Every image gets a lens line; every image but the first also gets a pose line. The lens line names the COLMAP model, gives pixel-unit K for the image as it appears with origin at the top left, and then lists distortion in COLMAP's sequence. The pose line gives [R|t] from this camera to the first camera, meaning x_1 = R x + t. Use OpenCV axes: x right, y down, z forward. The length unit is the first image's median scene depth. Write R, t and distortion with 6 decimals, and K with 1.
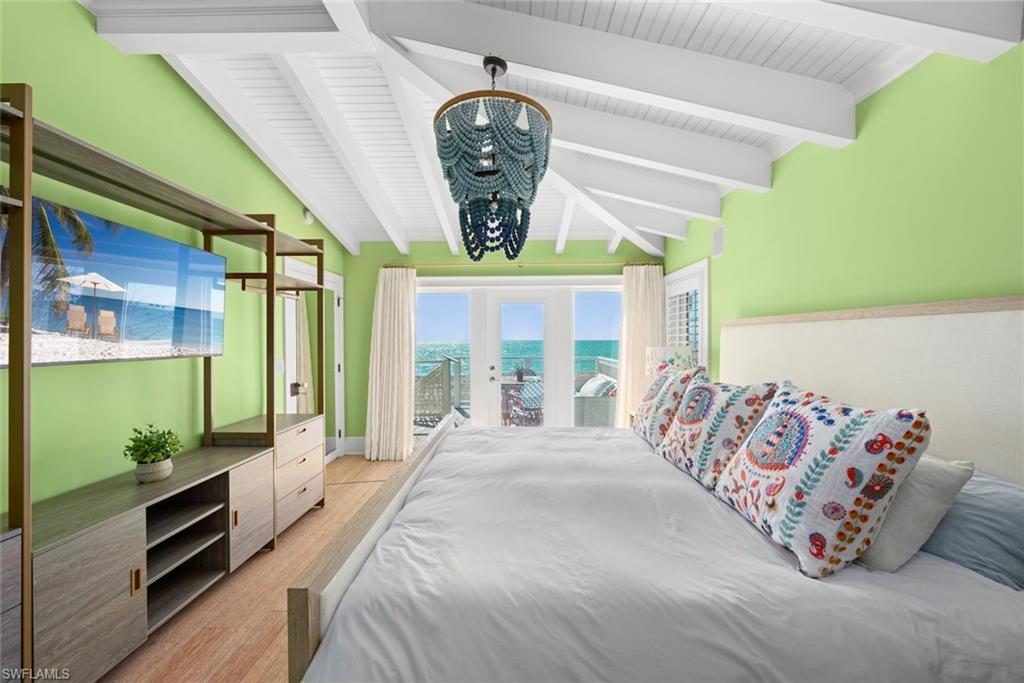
lens RADIAL K [[372.8, 0, 512.0], [0, 372.8, 341.5], [0, 0, 1]] dist [-0.002146, -0.000005]
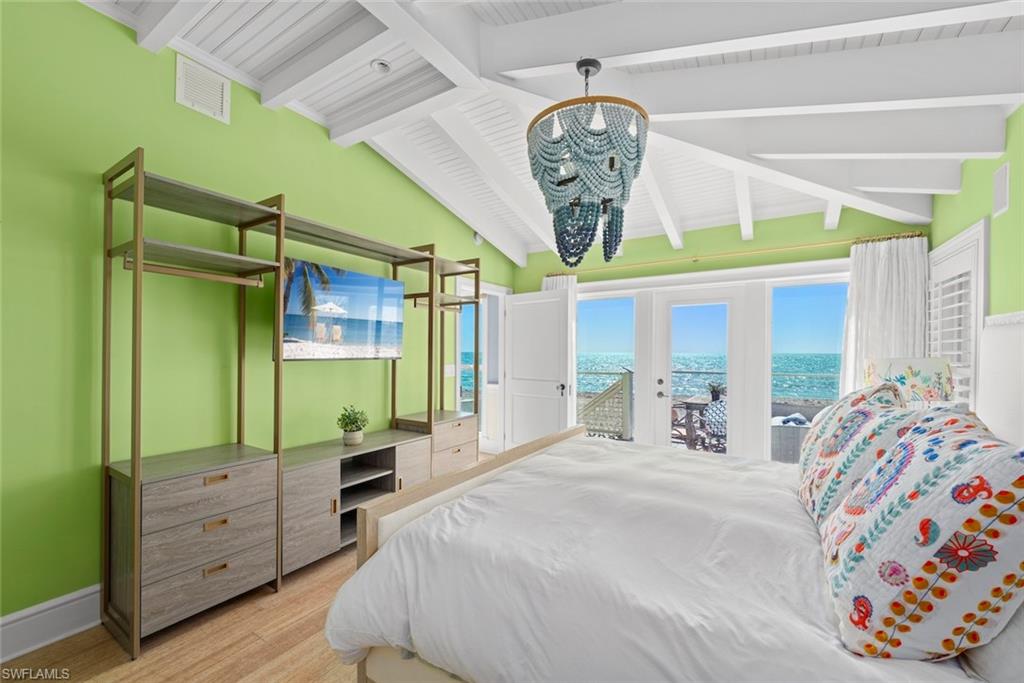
lens RADIAL K [[426.9, 0, 508.0], [0, 426.9, 352.6], [0, 0, 1]] dist [0.002190, 0.000312]
pose [[0.847612, 0.006656, -0.530575, 0.423483], [-0.008499, 0.999963, -0.001032, 0.019278], [0.530549, 0.005384, 0.847637, -0.073401]]
